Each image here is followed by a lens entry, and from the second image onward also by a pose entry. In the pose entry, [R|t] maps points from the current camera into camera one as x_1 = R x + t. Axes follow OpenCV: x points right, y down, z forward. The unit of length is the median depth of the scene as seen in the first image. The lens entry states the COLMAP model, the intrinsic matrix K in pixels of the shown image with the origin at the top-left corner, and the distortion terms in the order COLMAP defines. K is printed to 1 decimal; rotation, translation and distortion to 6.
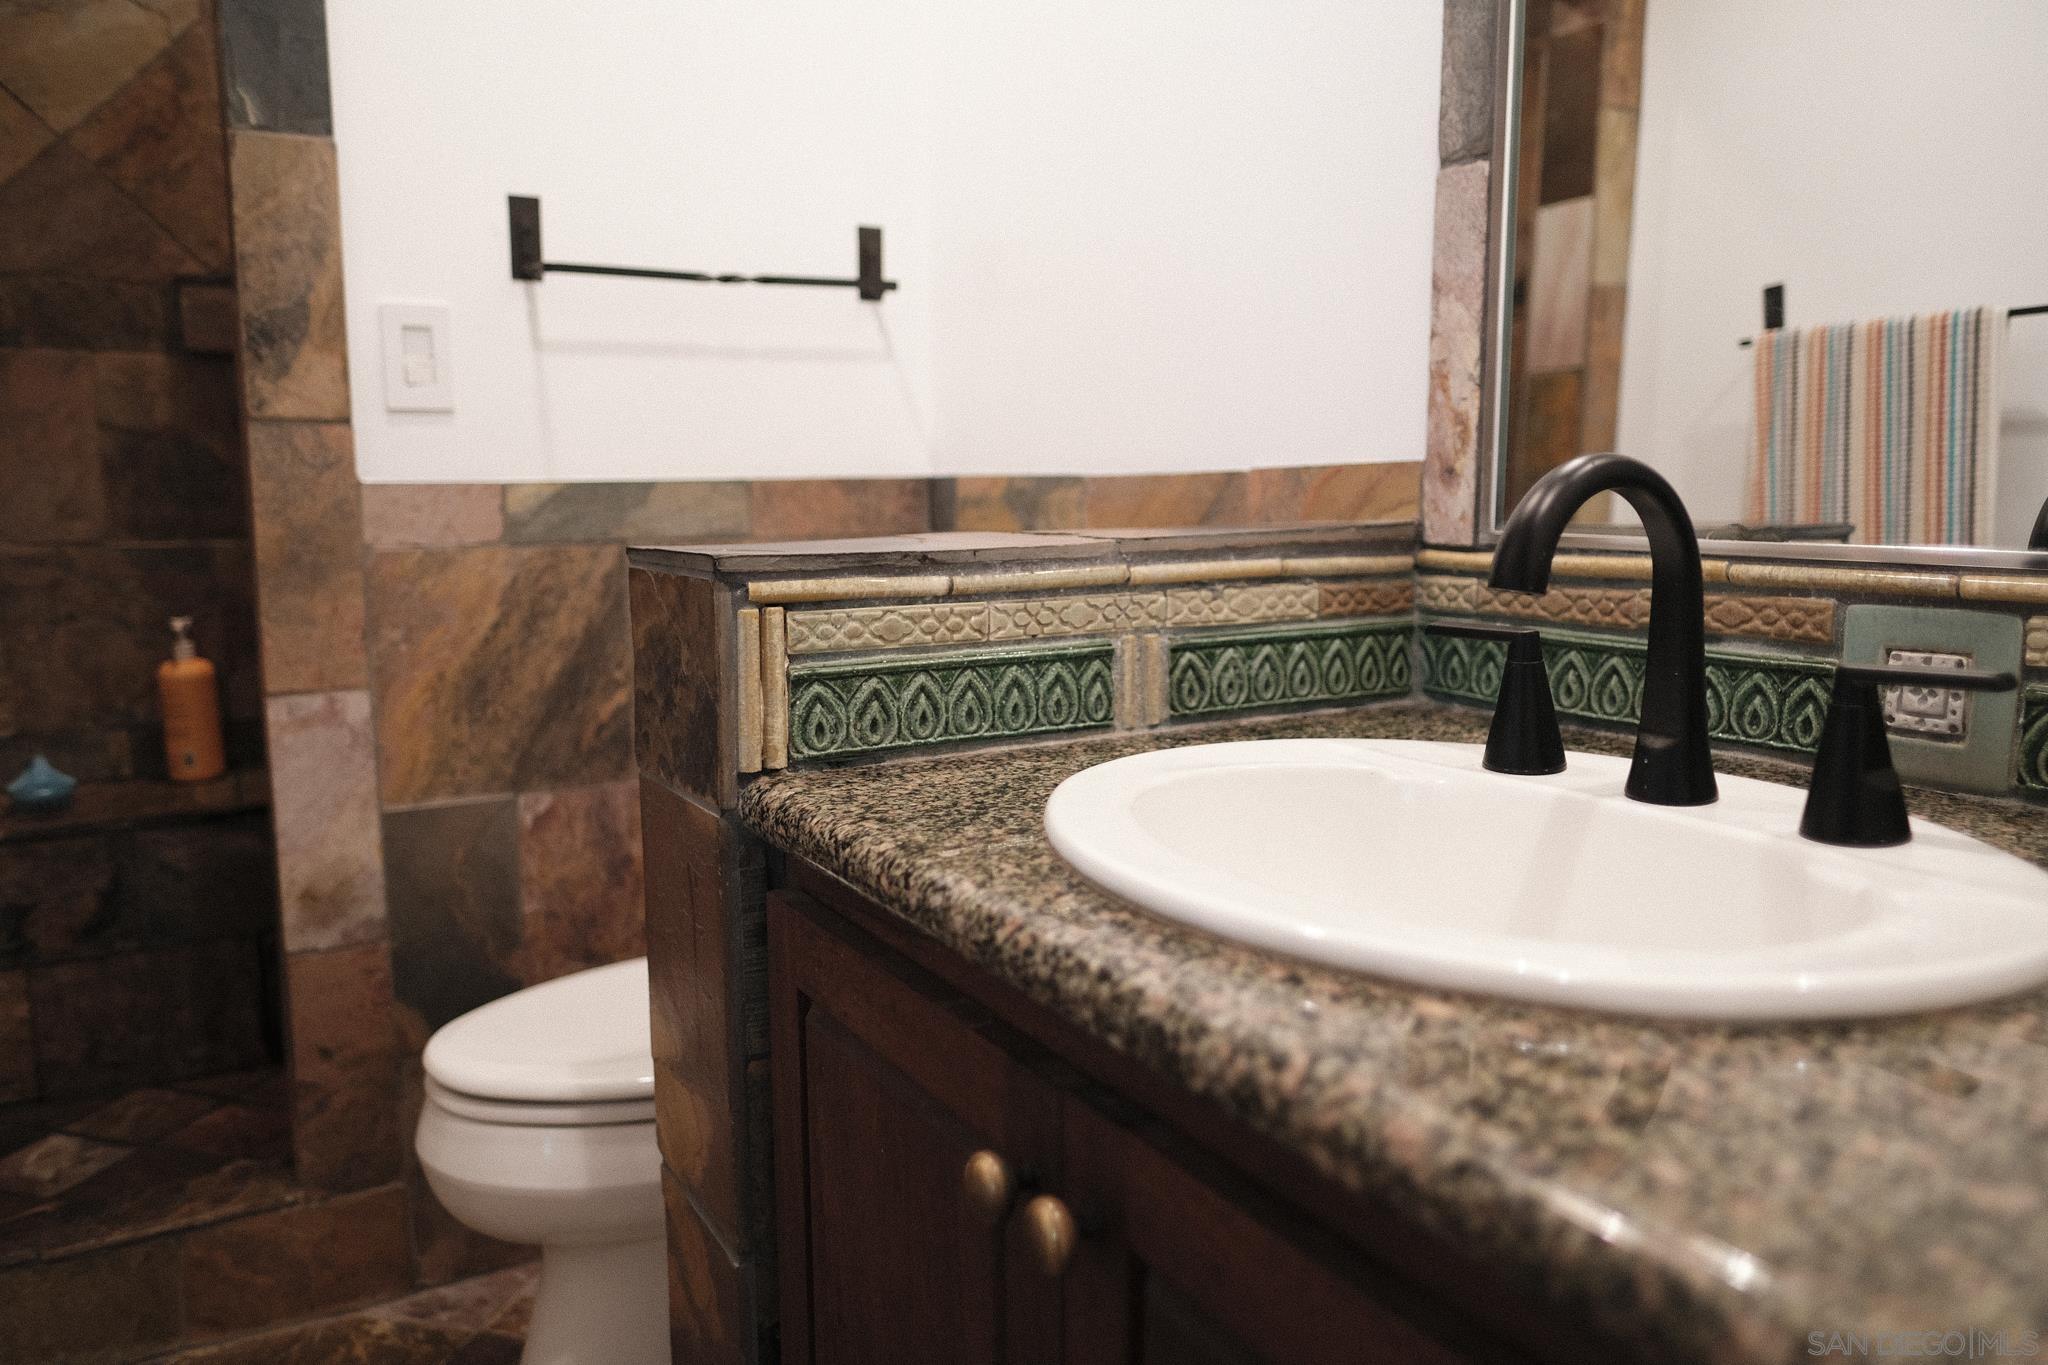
lens RADIAL K [[1427.8, 0, 1024.0], [0, 1427.8, 682.5], [0, 0, 1]] dist [-0.010923, 0.001077]
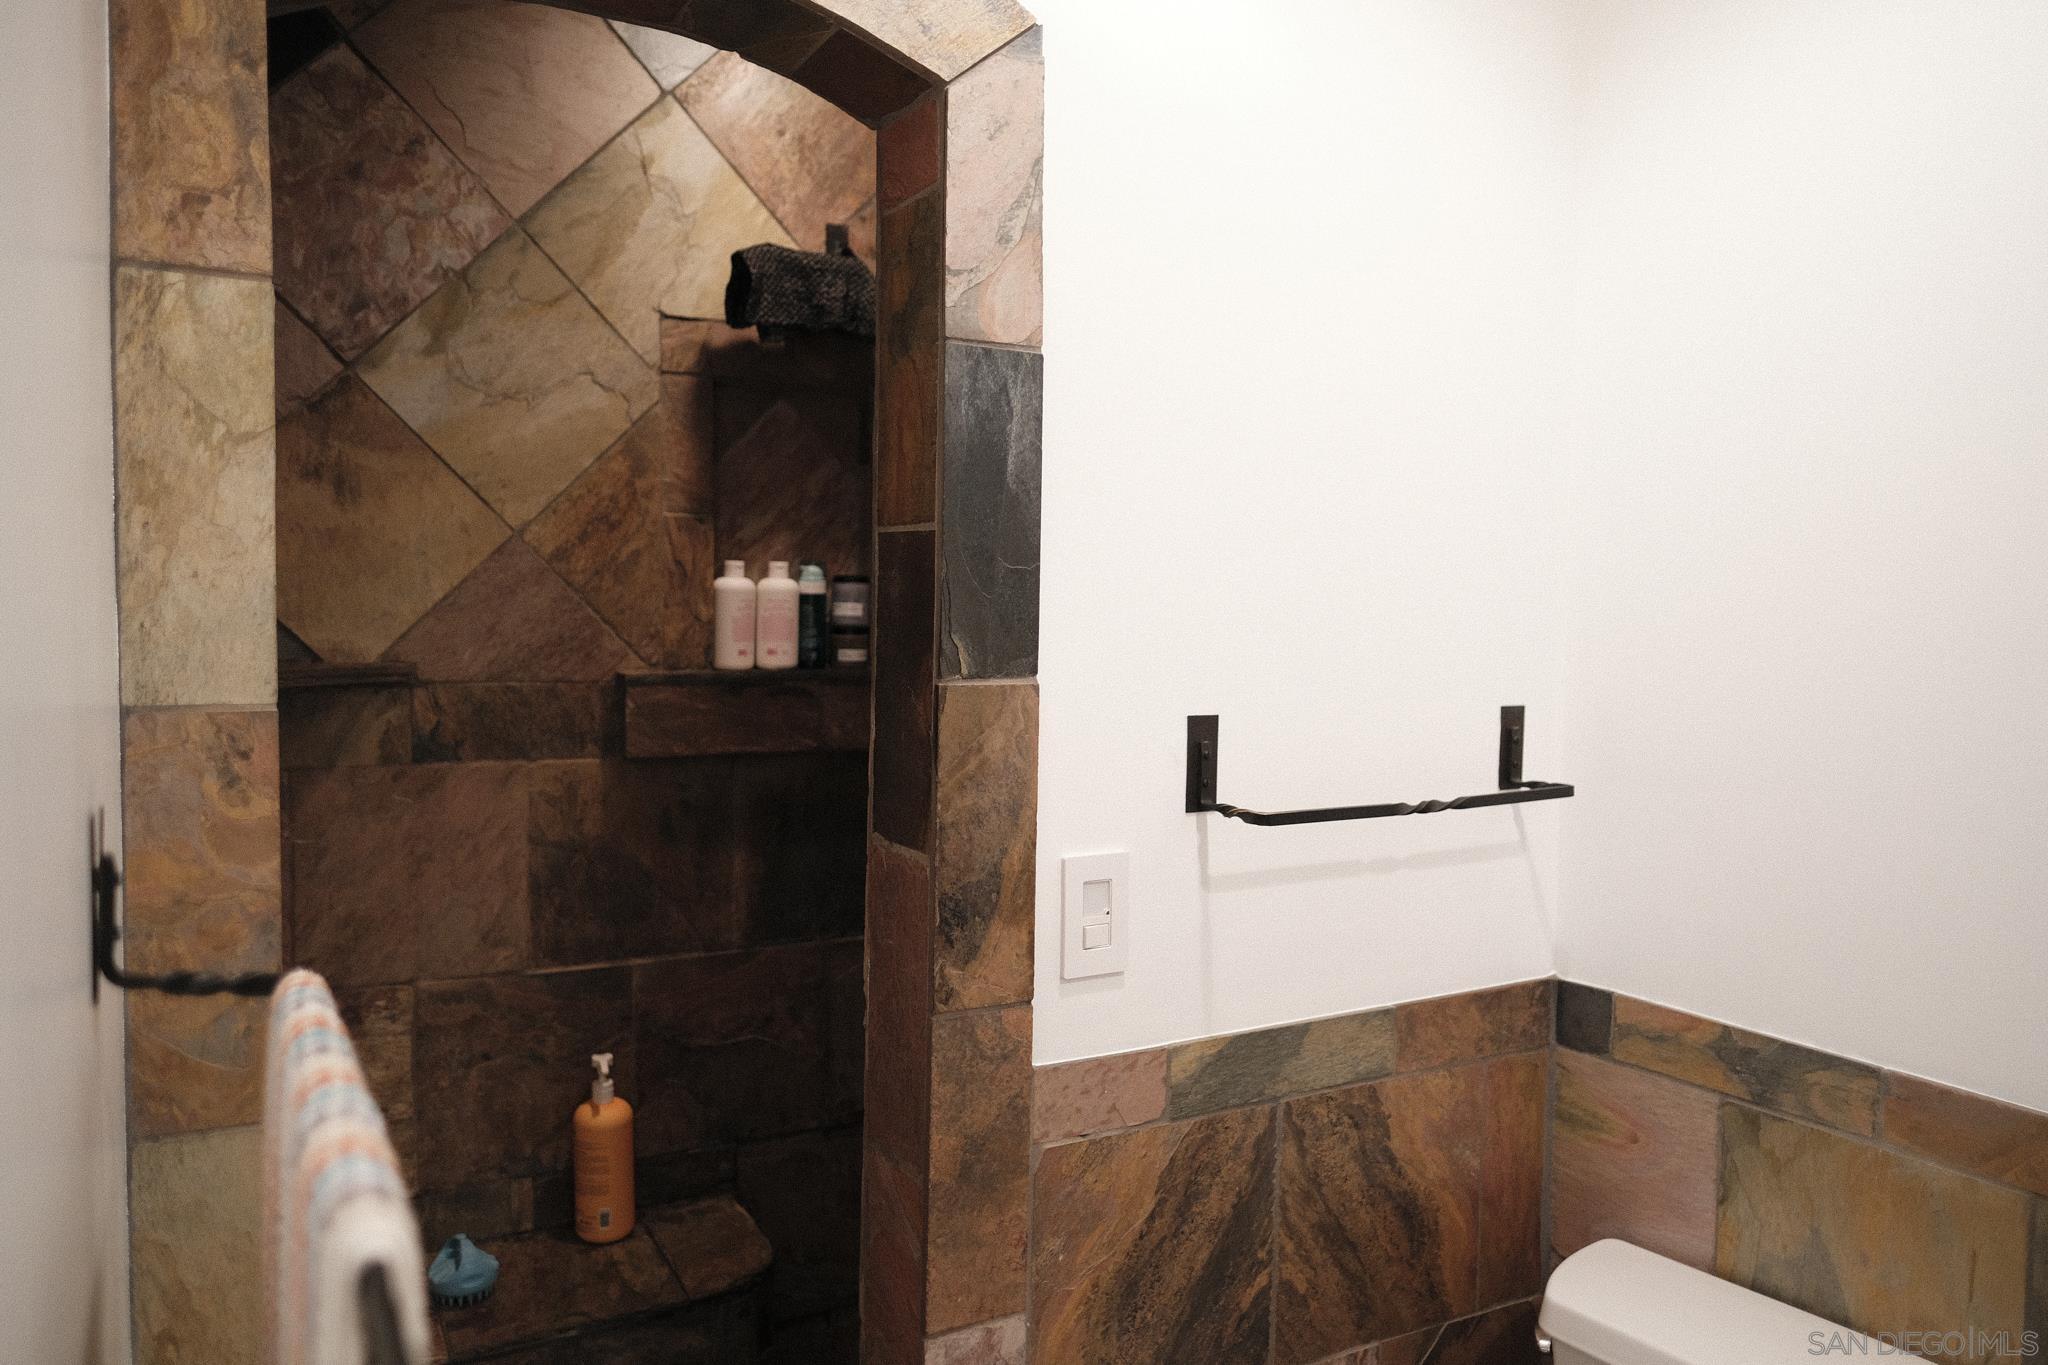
lens RADIAL K [[1427.8, 0, 1024.0], [0, 1427.8, 682.5], [0, 0, 1]] dist [-0.010923, 0.001077]
pose [[0.999716, 0.018380, -0.015171, -0.436257], [-0.019632, 0.996018, -0.086964, -0.277871], [0.013512, 0.087237, 0.996096, 0.133191]]
